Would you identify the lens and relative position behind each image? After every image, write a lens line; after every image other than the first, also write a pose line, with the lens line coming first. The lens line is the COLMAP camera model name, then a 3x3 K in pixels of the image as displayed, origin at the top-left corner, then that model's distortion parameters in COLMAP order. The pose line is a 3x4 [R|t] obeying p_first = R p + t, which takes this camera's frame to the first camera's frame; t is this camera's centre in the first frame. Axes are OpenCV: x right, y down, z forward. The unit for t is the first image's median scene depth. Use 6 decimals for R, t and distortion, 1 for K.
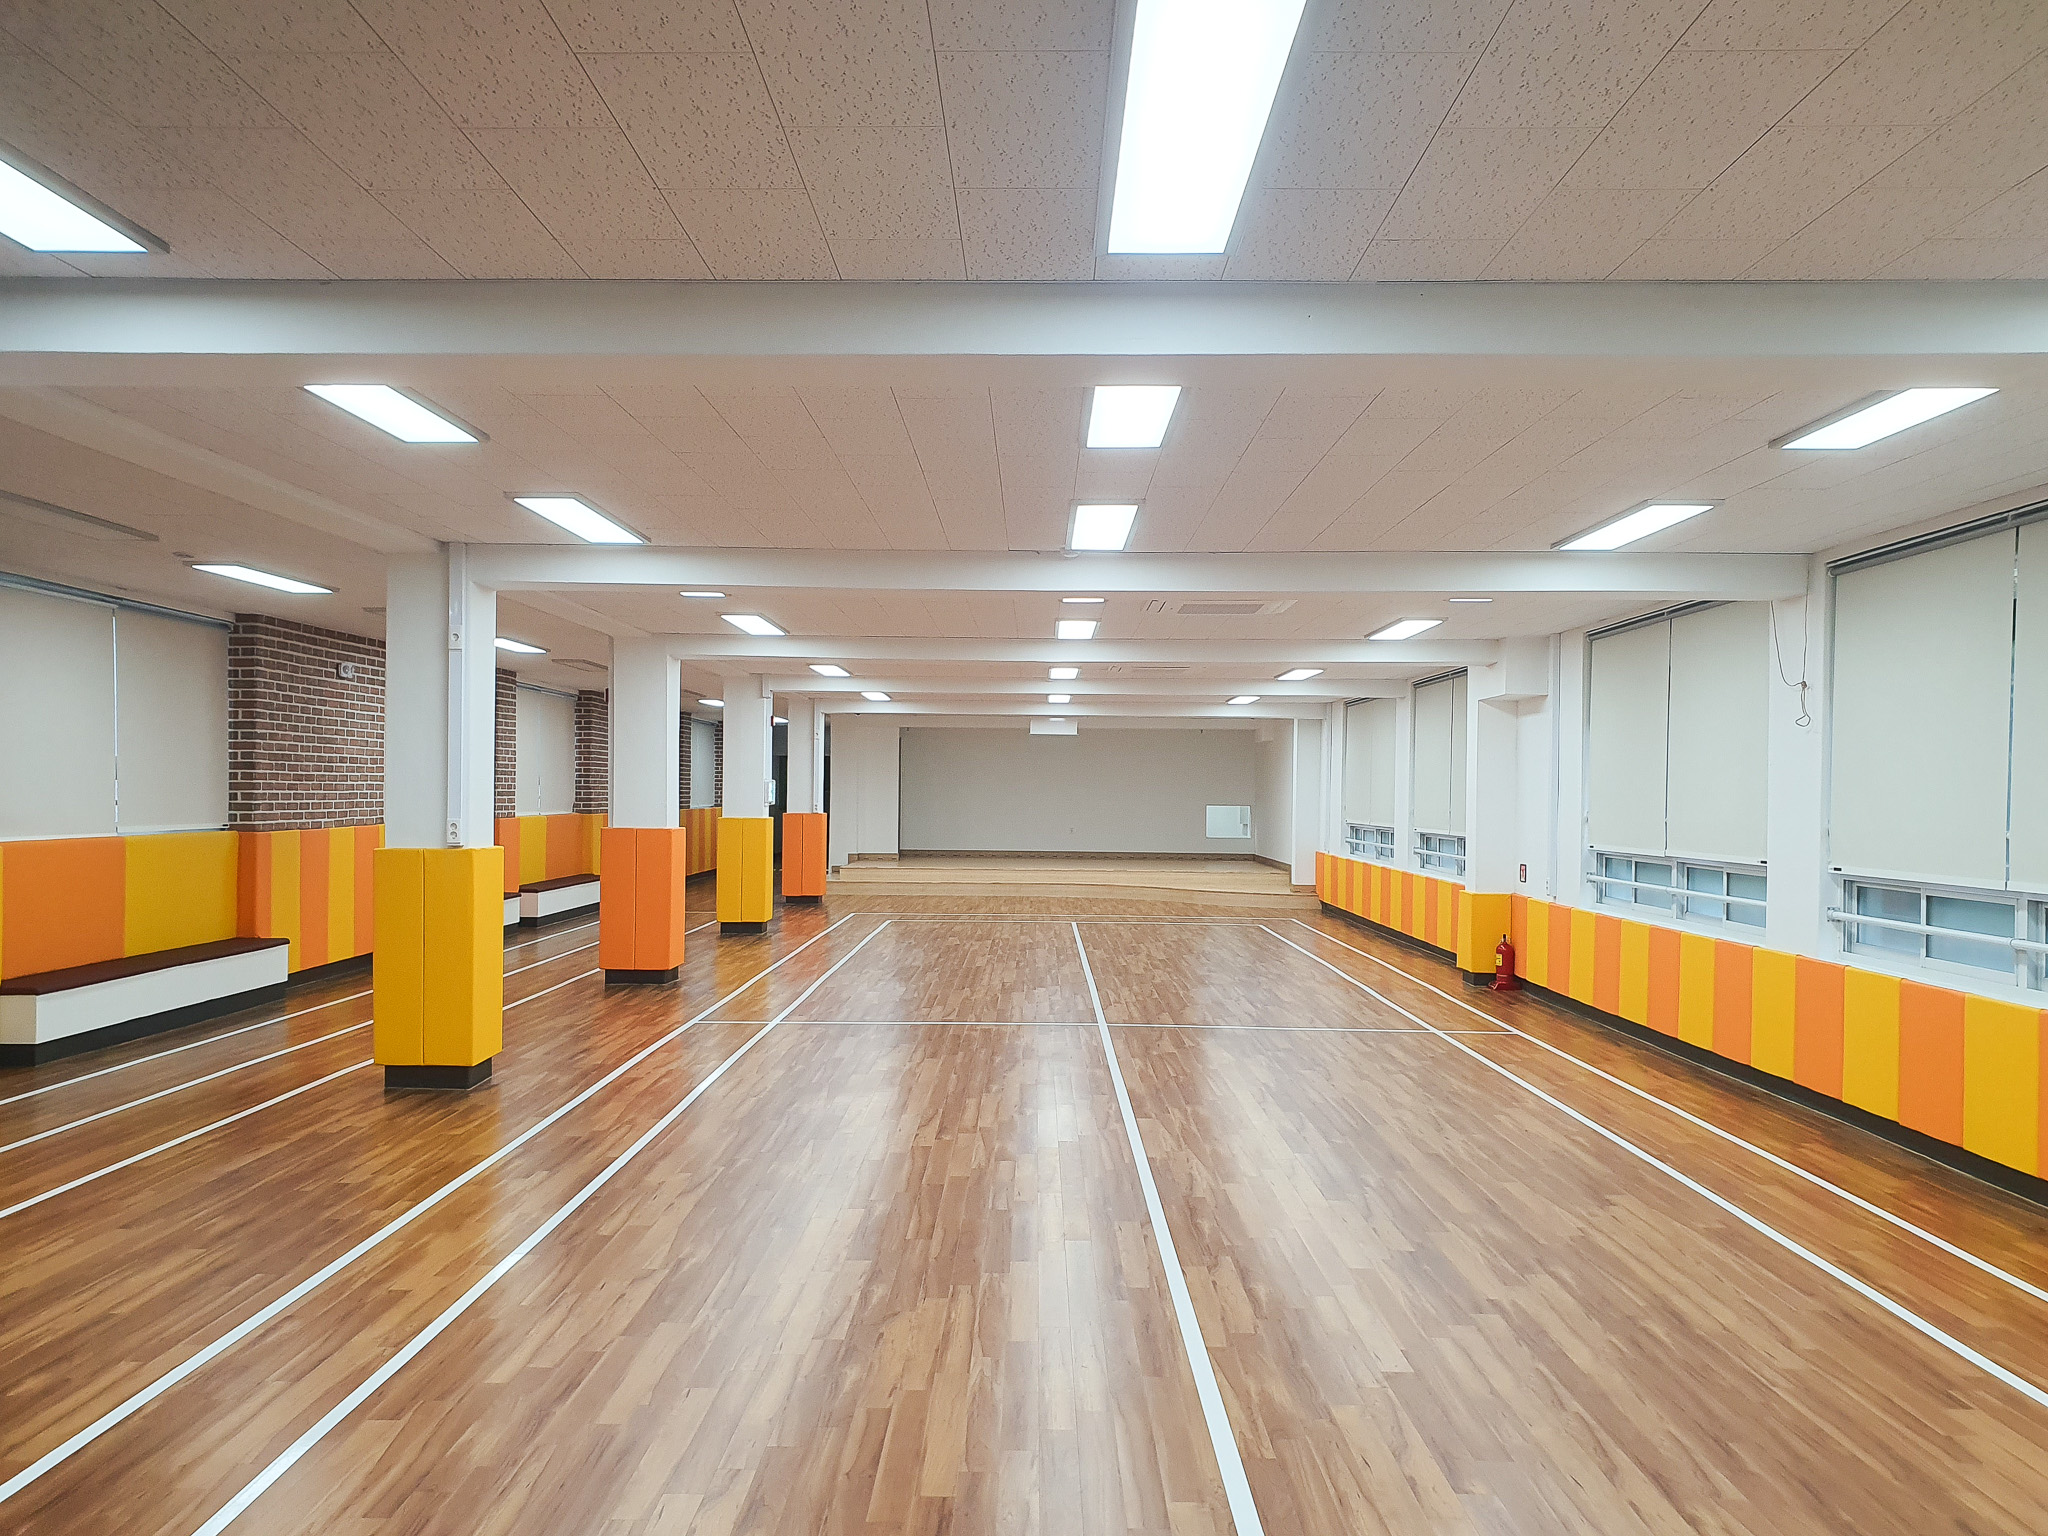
lens RADIAL K [[1637.8, 0, 1003.0], [0, 1637.8, 822.9], [0, 0, 1]] dist [0.007841, 0.000378]
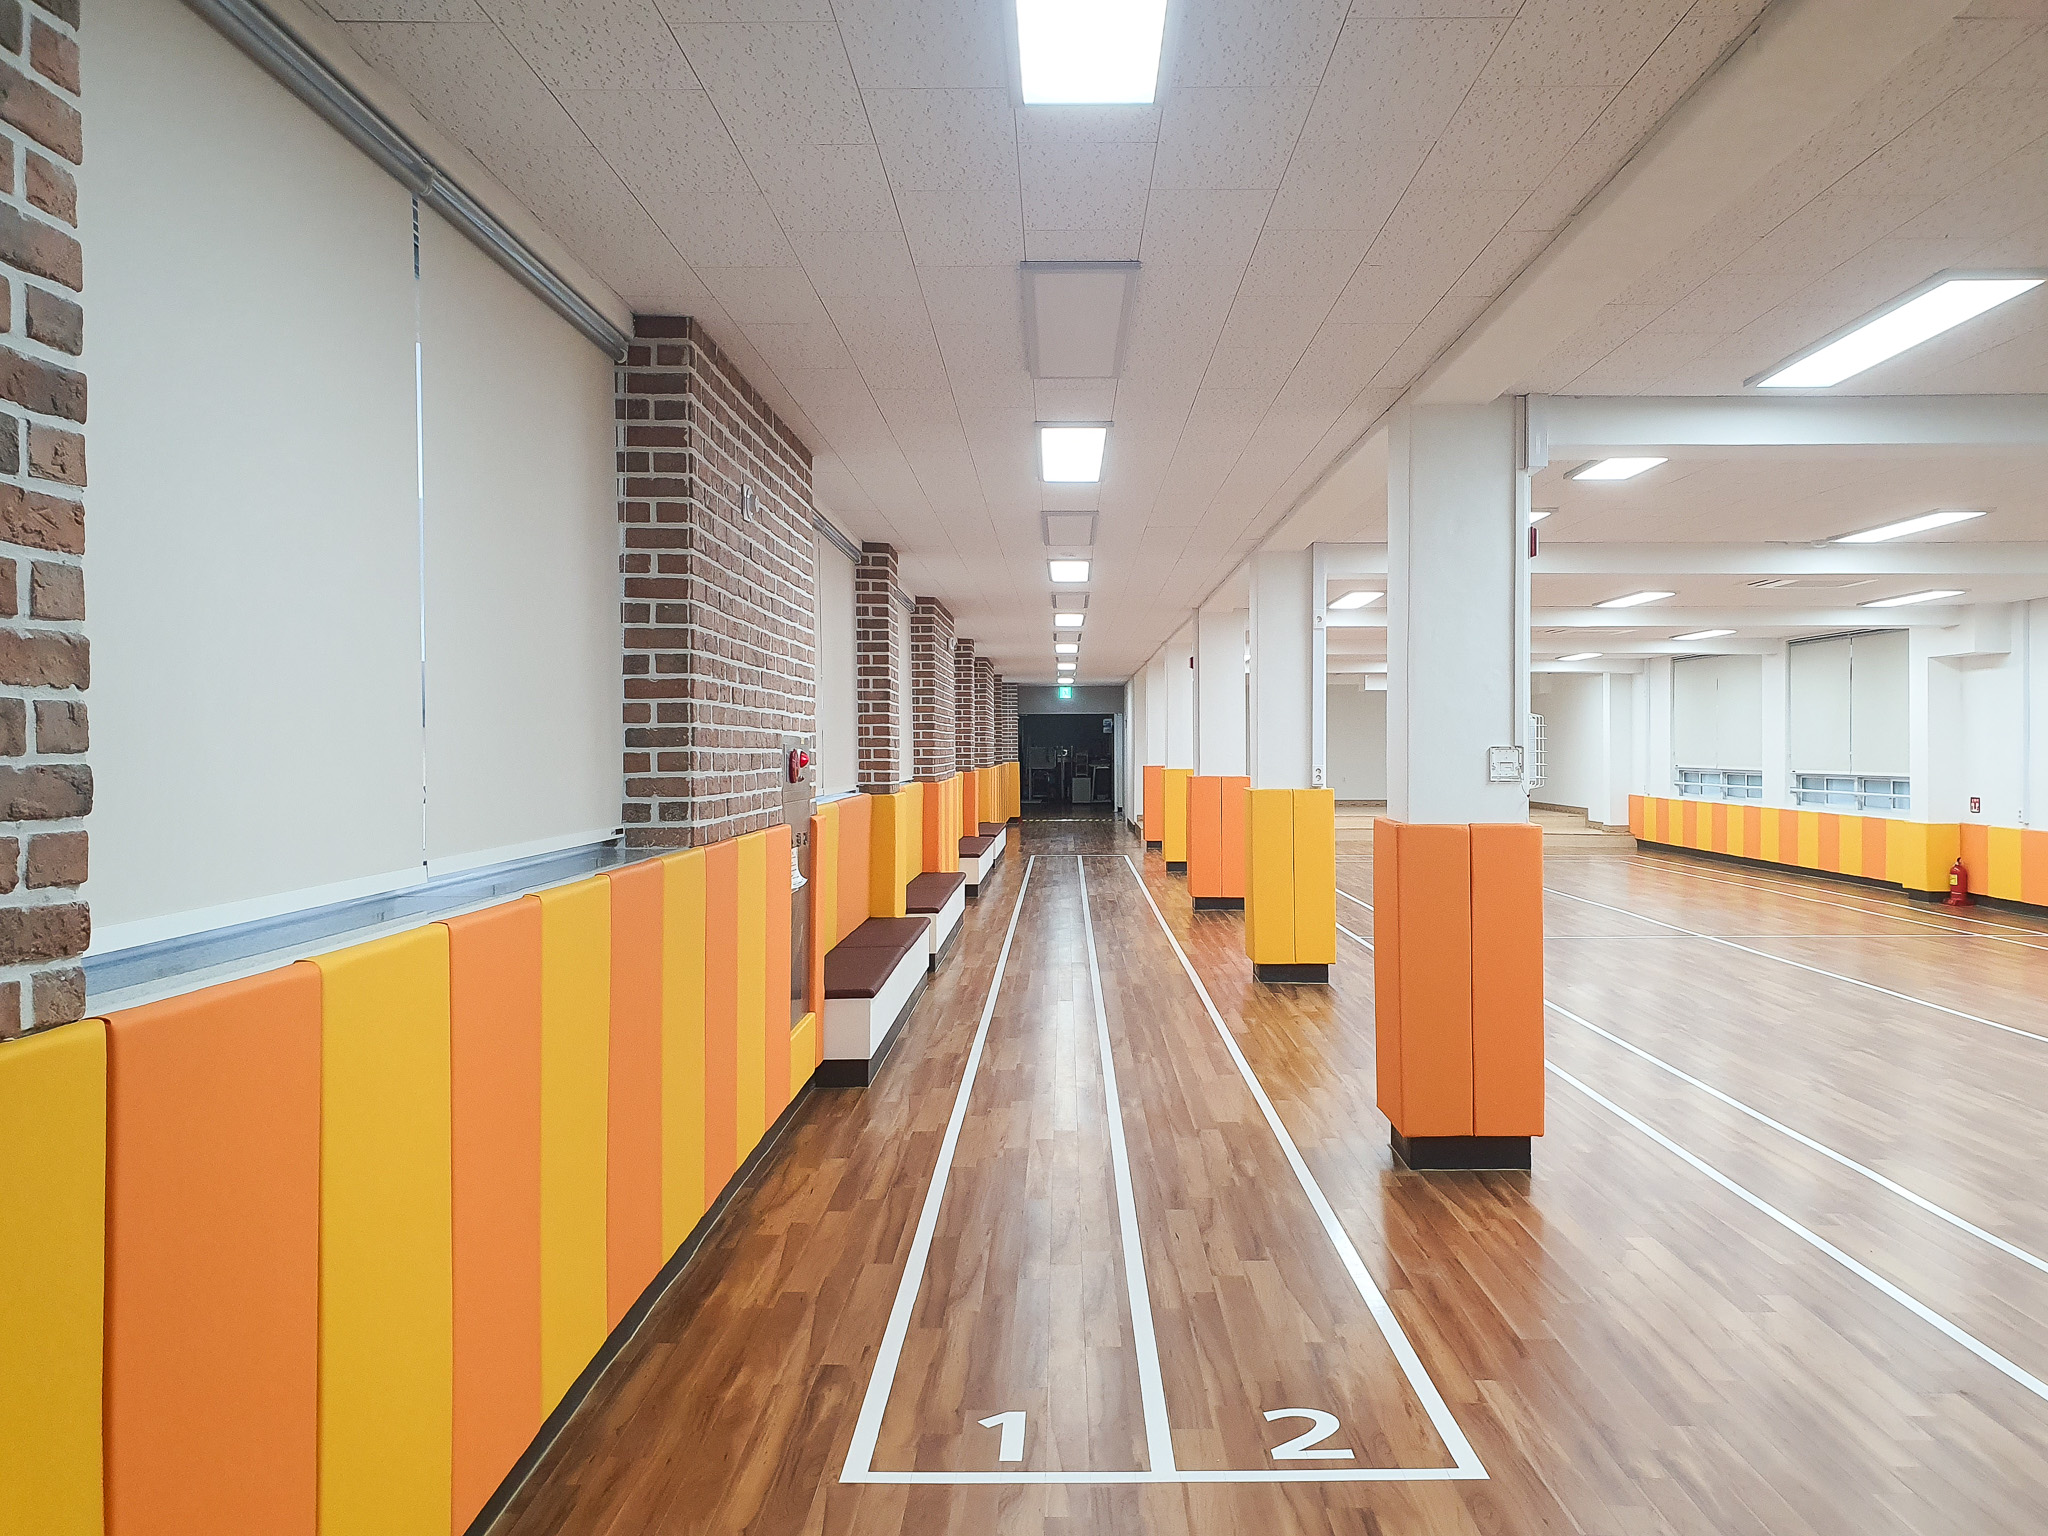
lens RADIAL K [[1630.4, 0, 1081.9], [0, 1630.4, 758.0], [0, 0, 1]] dist [0.043919, 0.005686]
pose [[0.999280, -0.012221, 0.035916, -0.363825], [0.012616, 0.999862, -0.010793, 0.001688], [-0.035779, 0.011238, 0.999297, -0.155956]]
